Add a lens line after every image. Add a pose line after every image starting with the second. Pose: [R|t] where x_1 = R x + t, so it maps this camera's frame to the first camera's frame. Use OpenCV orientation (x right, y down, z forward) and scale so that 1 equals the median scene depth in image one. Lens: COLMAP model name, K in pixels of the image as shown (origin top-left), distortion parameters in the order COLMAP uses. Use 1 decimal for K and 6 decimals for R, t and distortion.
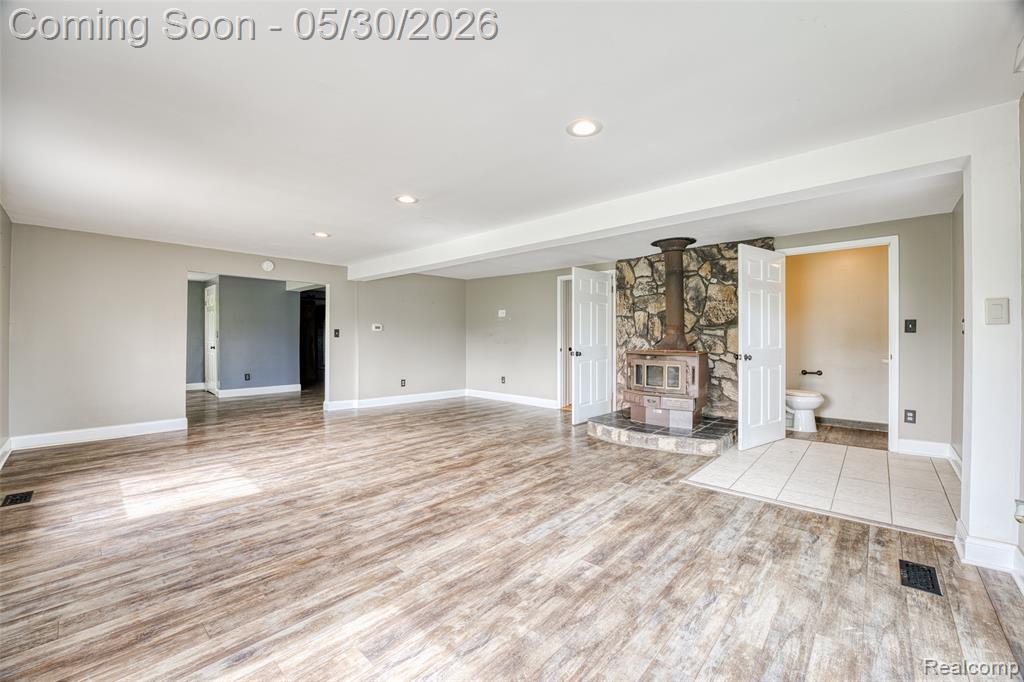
lens RADIAL K [[407.8, 0, 494.8], [0, 407.8, 338.5], [0, 0, 1]] dist [-0.019880, 0.000569]
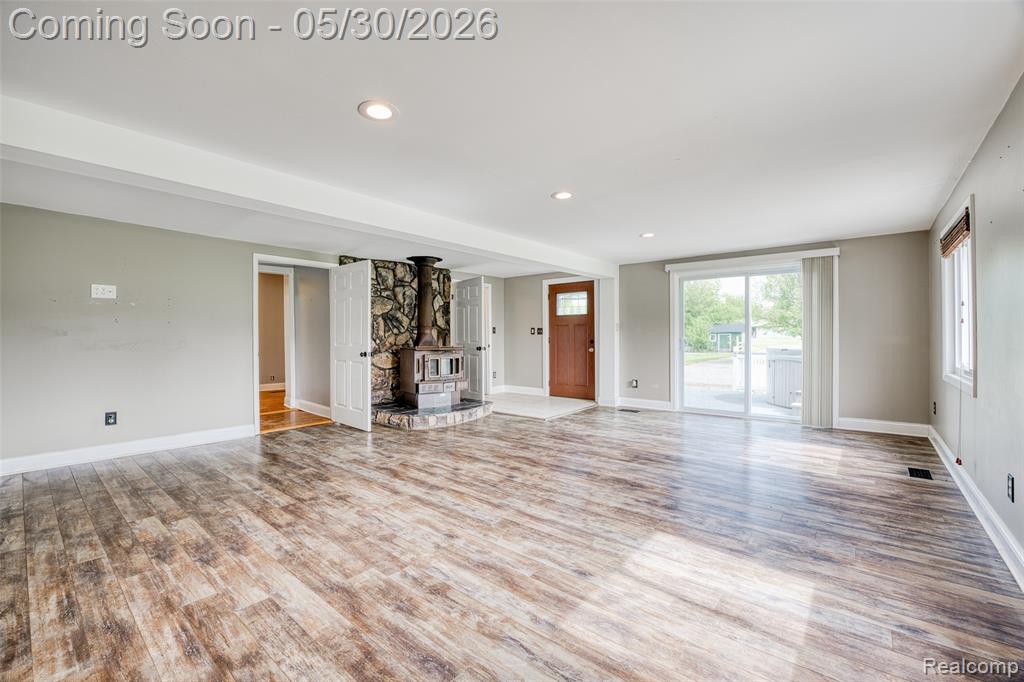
lens RADIAL K [[414.9, 0, 509.1], [0, 414.9, 337.0], [0, 0, 1]] dist [-0.019788, 0.000039]
pose [[-0.053841, -0.000912, 0.998549, -1.331687], [0.006729, 0.999977, 0.001276, -0.000062], [-0.998527, 0.006788, -0.053833, 1.304031]]
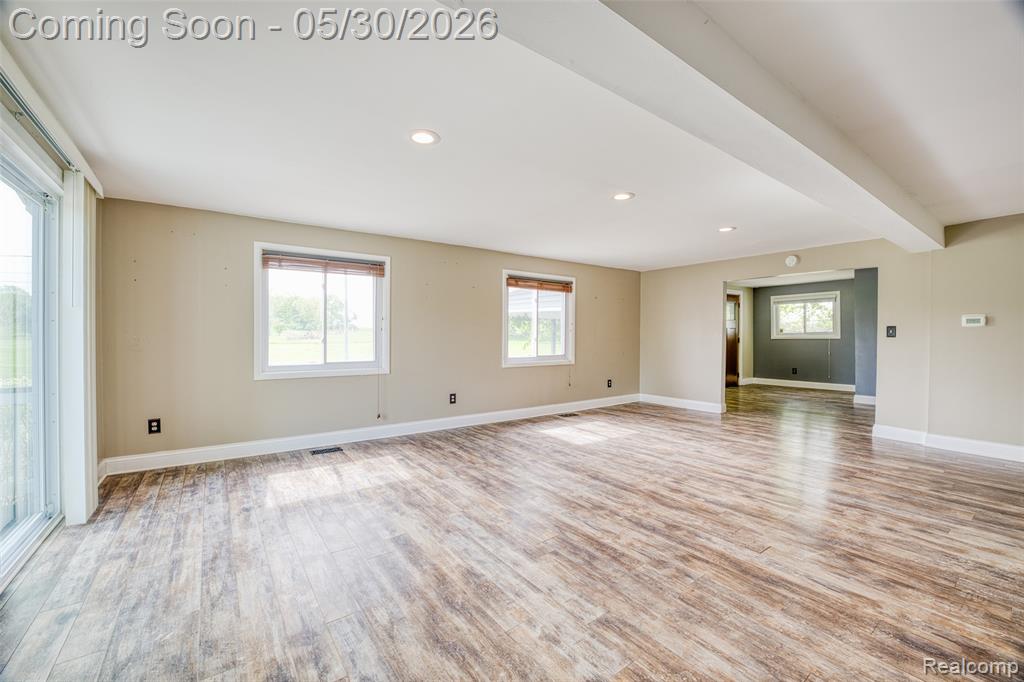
lens RADIAL K [[414.1, 0, 531.7], [0, 414.1, 337.3], [0, 0, 1]] dist [-0.021007, 0.000301]
pose [[-0.144170, 0.000608, -0.989553, 0.879246], [-0.003241, 0.999994, 0.001086, -0.004106], [0.989548, 0.003364, -0.144167, 1.021295]]
